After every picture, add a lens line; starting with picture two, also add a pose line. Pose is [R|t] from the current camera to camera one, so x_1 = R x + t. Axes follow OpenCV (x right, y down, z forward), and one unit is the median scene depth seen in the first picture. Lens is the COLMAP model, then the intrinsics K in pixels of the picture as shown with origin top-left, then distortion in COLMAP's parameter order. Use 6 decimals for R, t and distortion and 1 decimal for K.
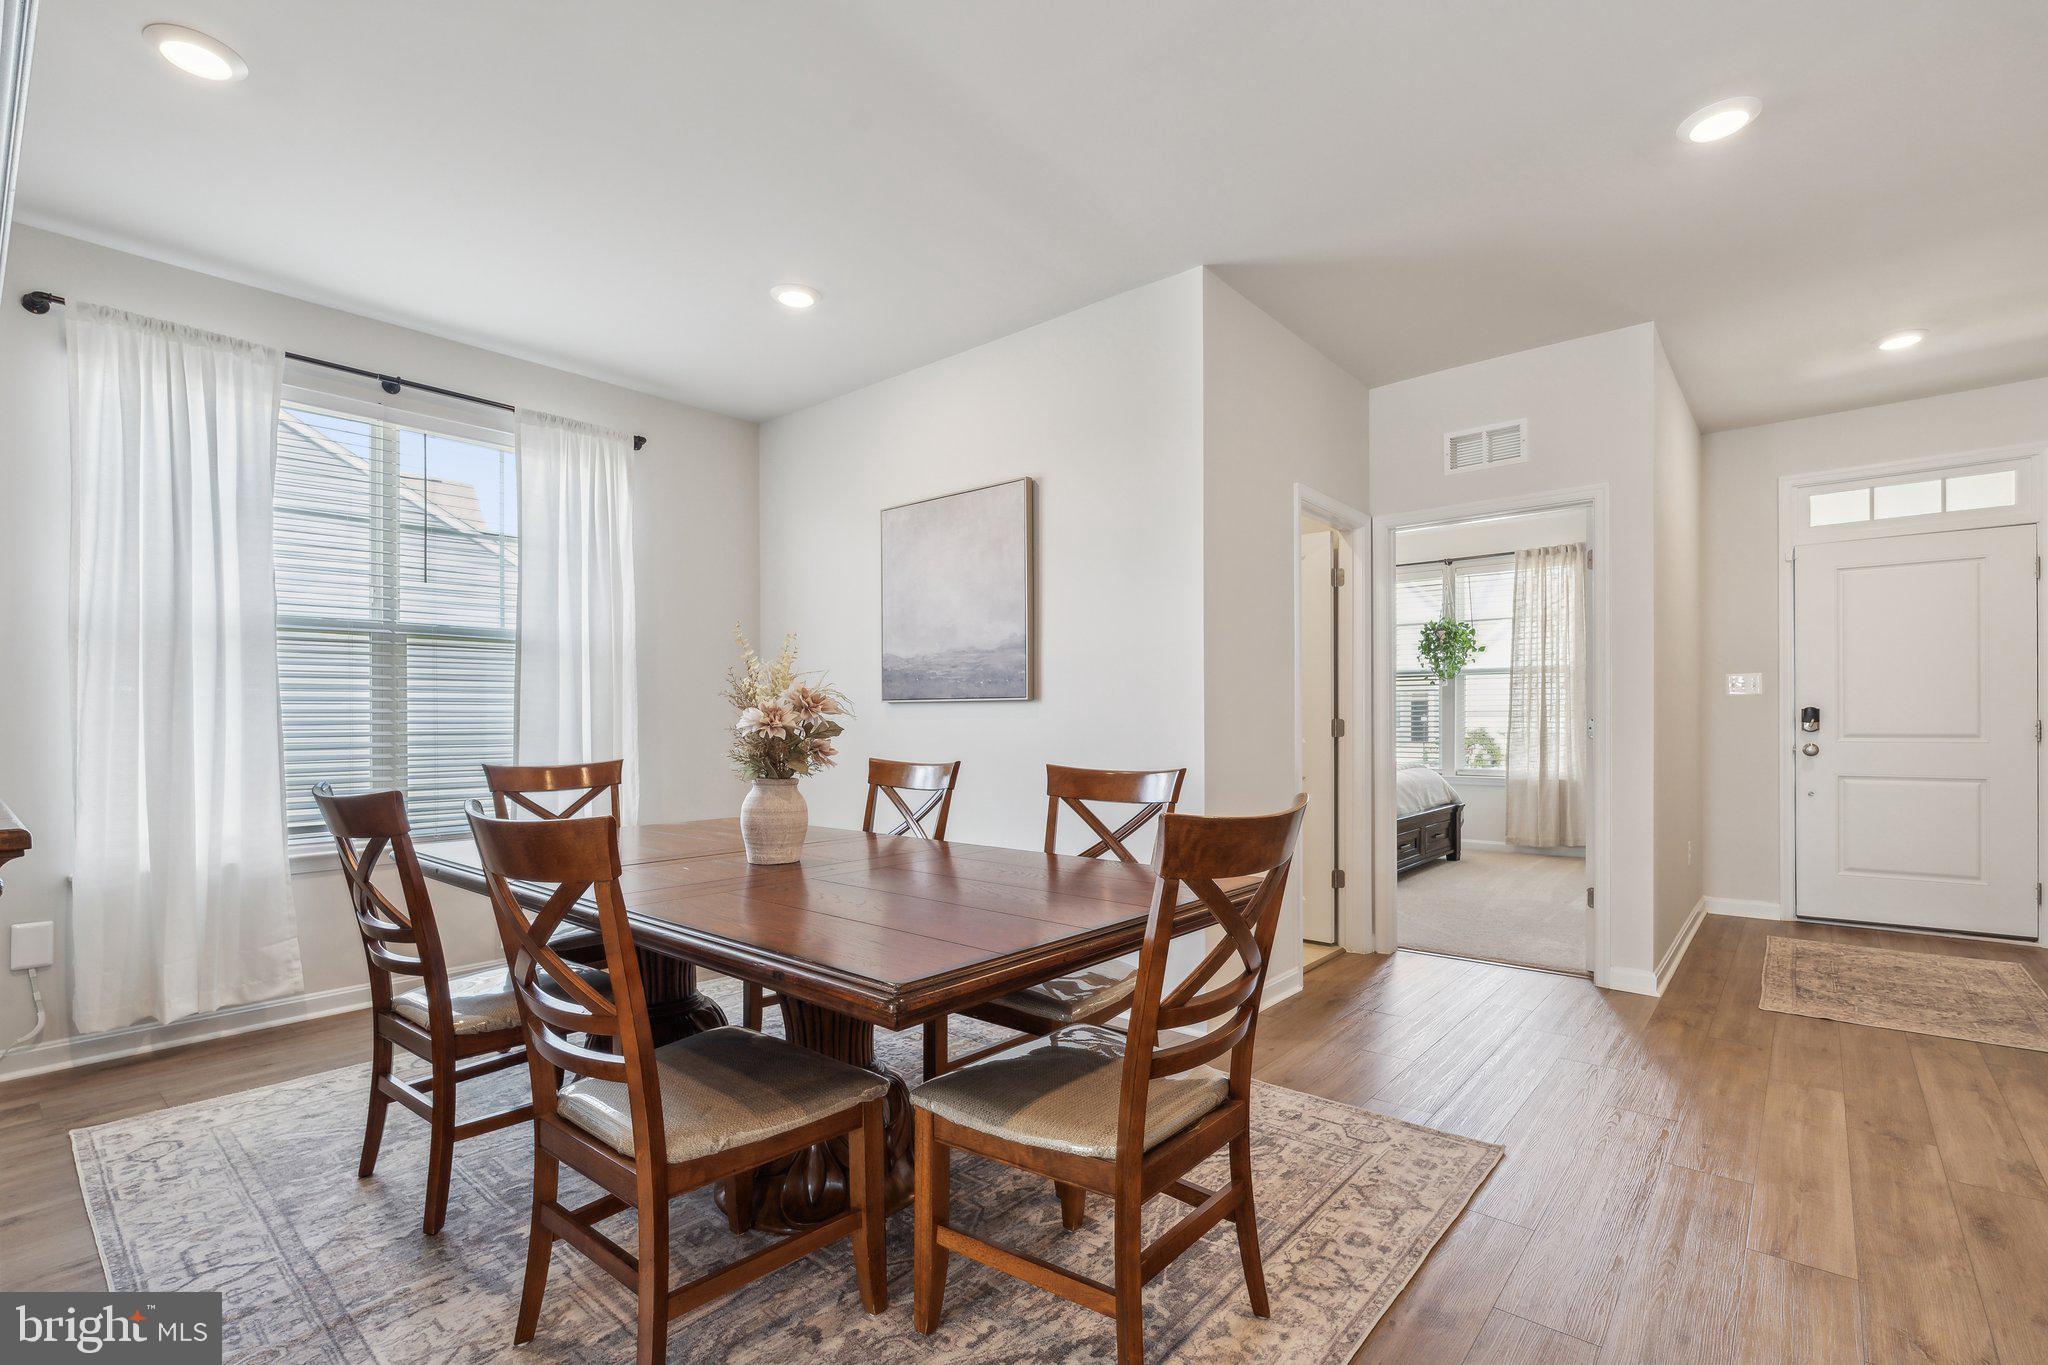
lens RADIAL K [[917.0, 0, 1049.3], [0, 917.0, 711.4], [0, 0, 1]] dist [-0.003421, 0.000347]
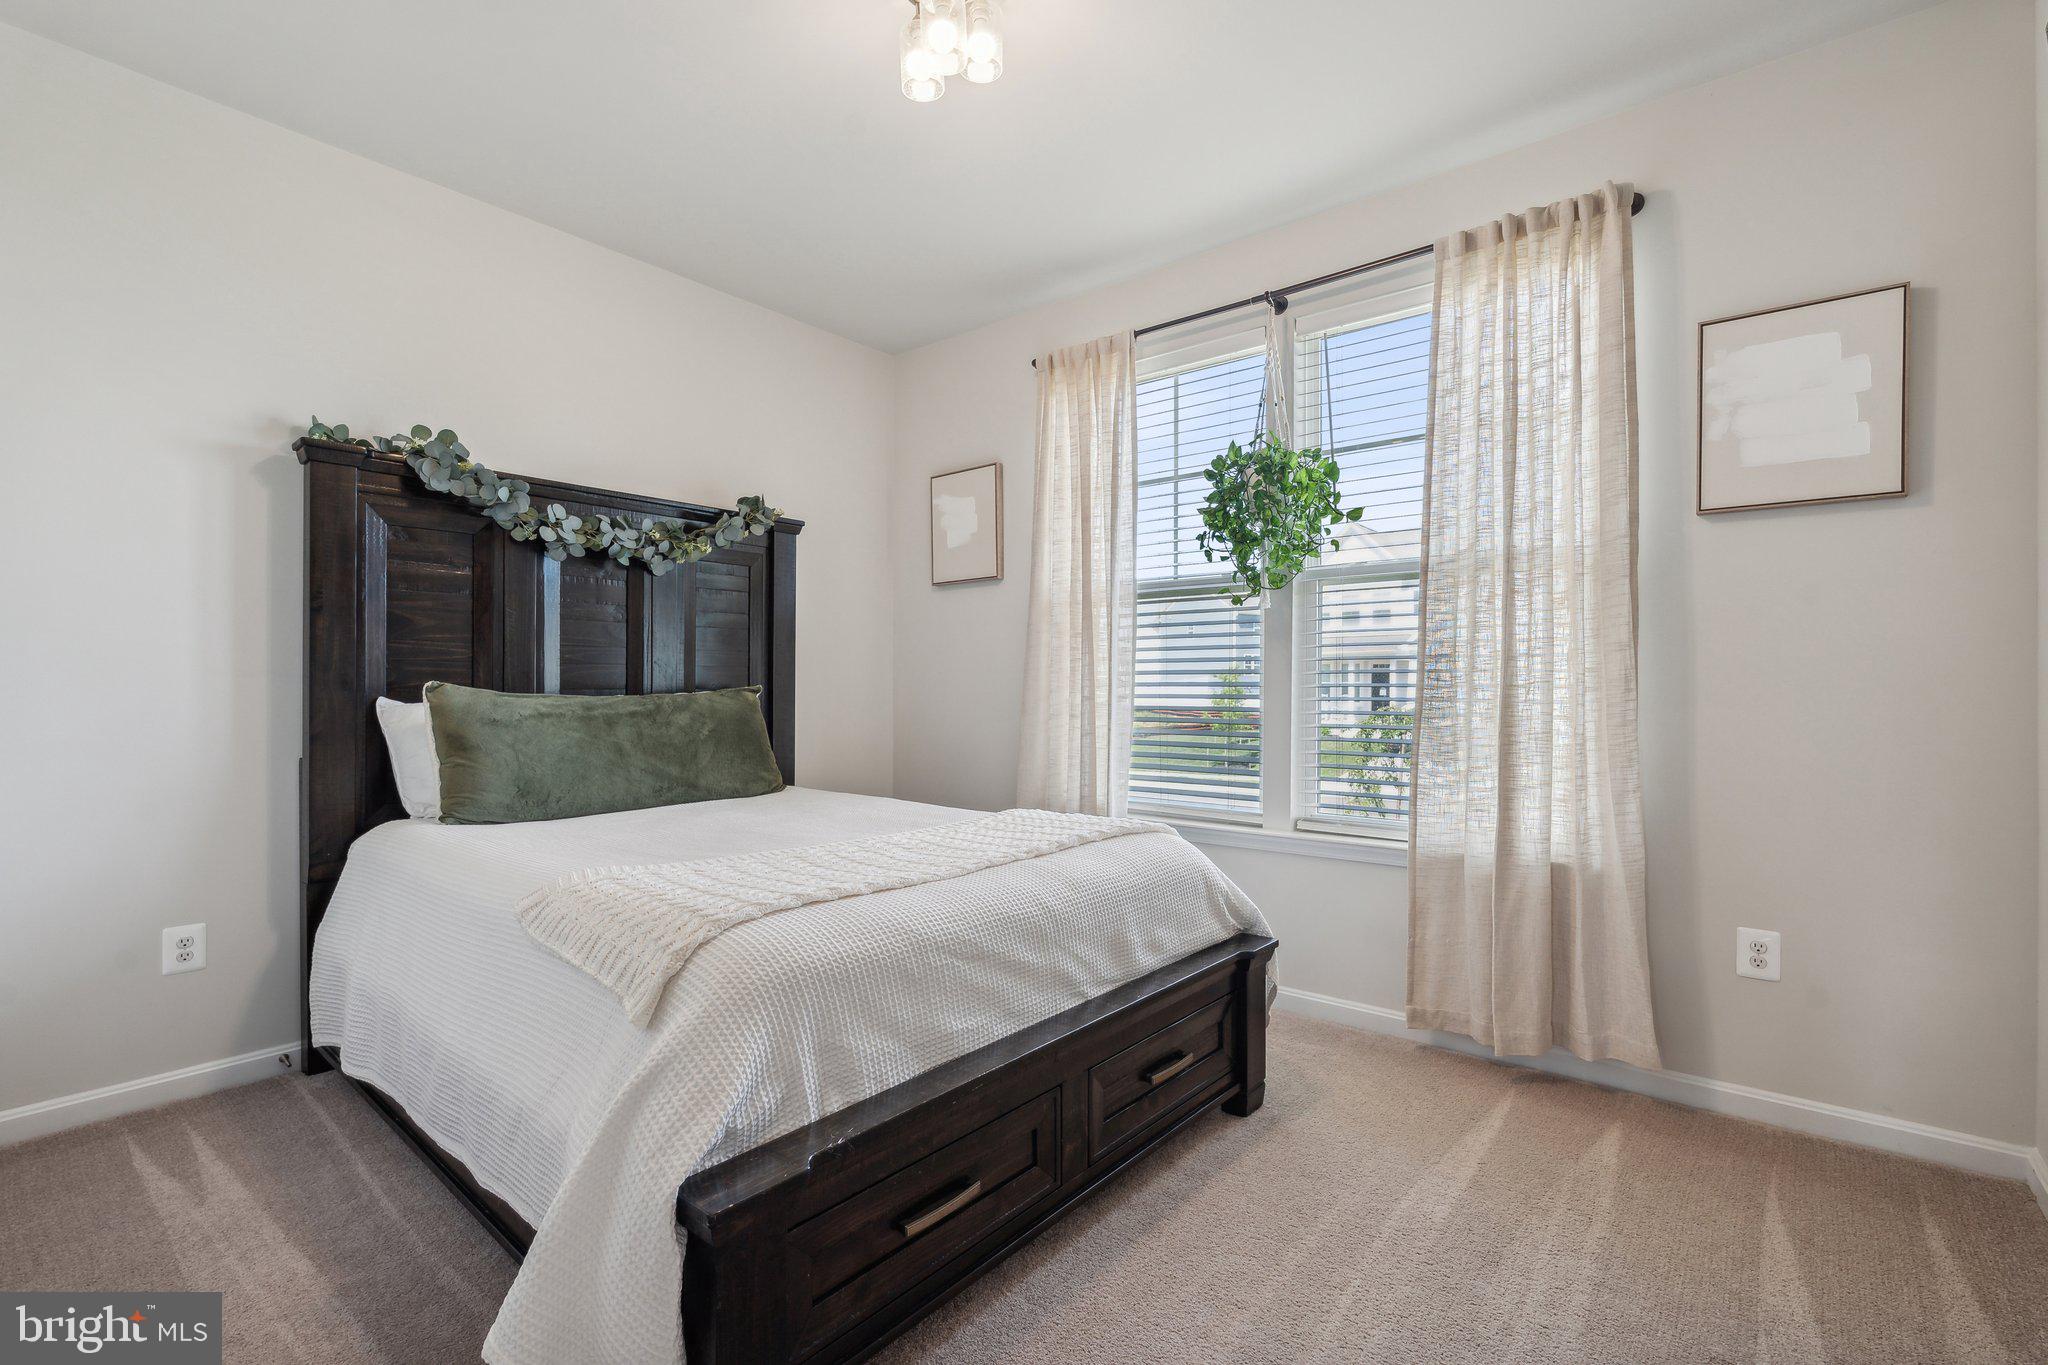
lens RADIAL K [[917.0, 0, 1038.4], [0, 917.0, 680.9], [0, 0, 1]] dist [-0.003421, 0.000347]
pose [[0.999864, 0.002406, 0.016337, 0.345184], [-0.002452, 0.999993, 0.002848, 0.002976], [-0.016330, -0.002888, 0.999862, 0.636149]]
